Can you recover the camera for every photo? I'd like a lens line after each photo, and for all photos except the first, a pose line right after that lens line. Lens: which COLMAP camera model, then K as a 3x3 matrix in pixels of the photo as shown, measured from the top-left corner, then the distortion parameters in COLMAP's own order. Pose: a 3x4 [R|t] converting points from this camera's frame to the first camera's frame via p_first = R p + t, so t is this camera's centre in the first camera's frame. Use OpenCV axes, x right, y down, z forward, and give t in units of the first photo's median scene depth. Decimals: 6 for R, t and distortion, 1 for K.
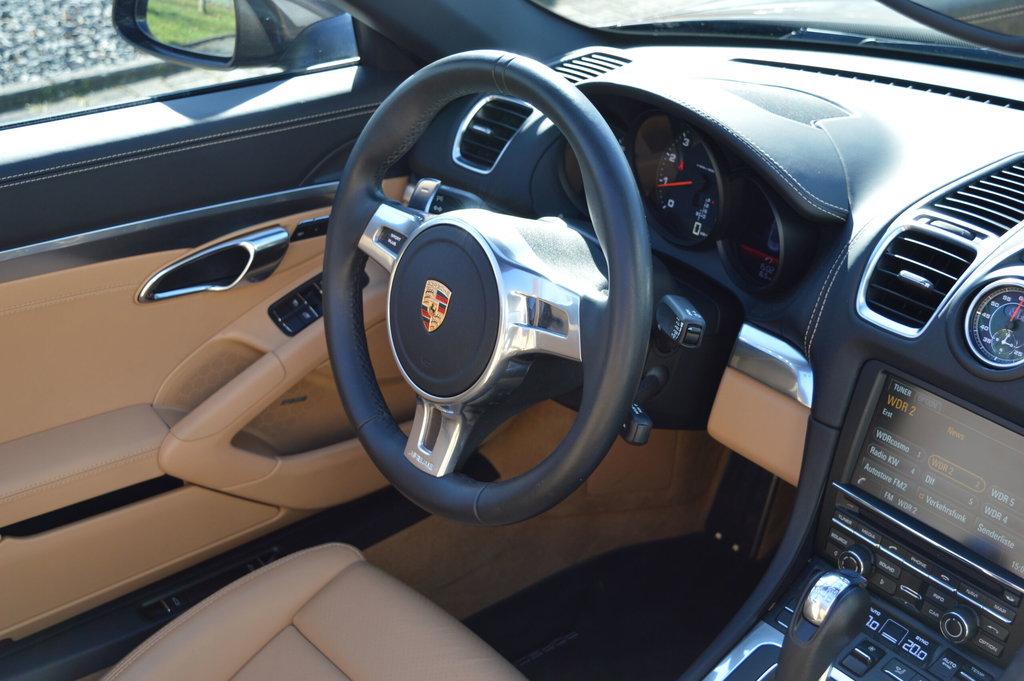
lens RADIAL K [[1287.6, 0, 513.7], [0, 1287.6, 341.6], [0, 0, 1]] dist [0.017577, 0.000000]
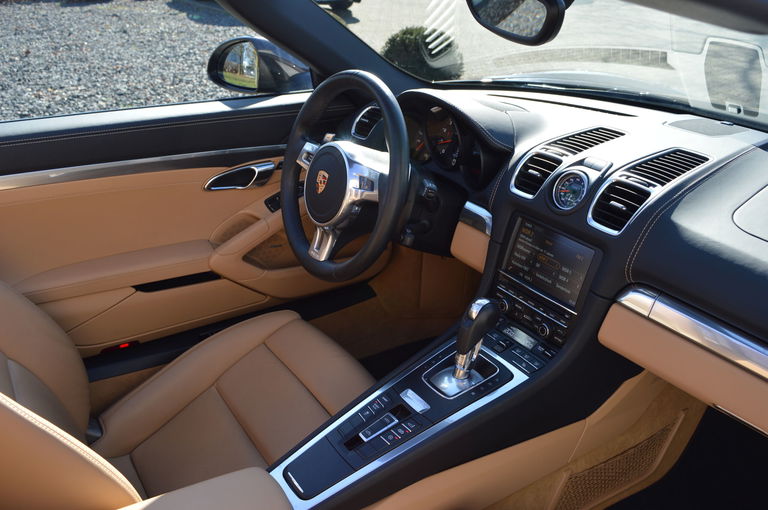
lens RADIAL K [[676.0, 0, 387.2], [0, 676.0, 256.8], [0, 0, 1]] dist [0.003907, -0.008053]
pose [[0.994570, 0.046677, -0.093012, 0.152833], [-0.051737, 0.997267, -0.052749, 0.144503], [0.090295, 0.057275, 0.994267, -0.133916]]
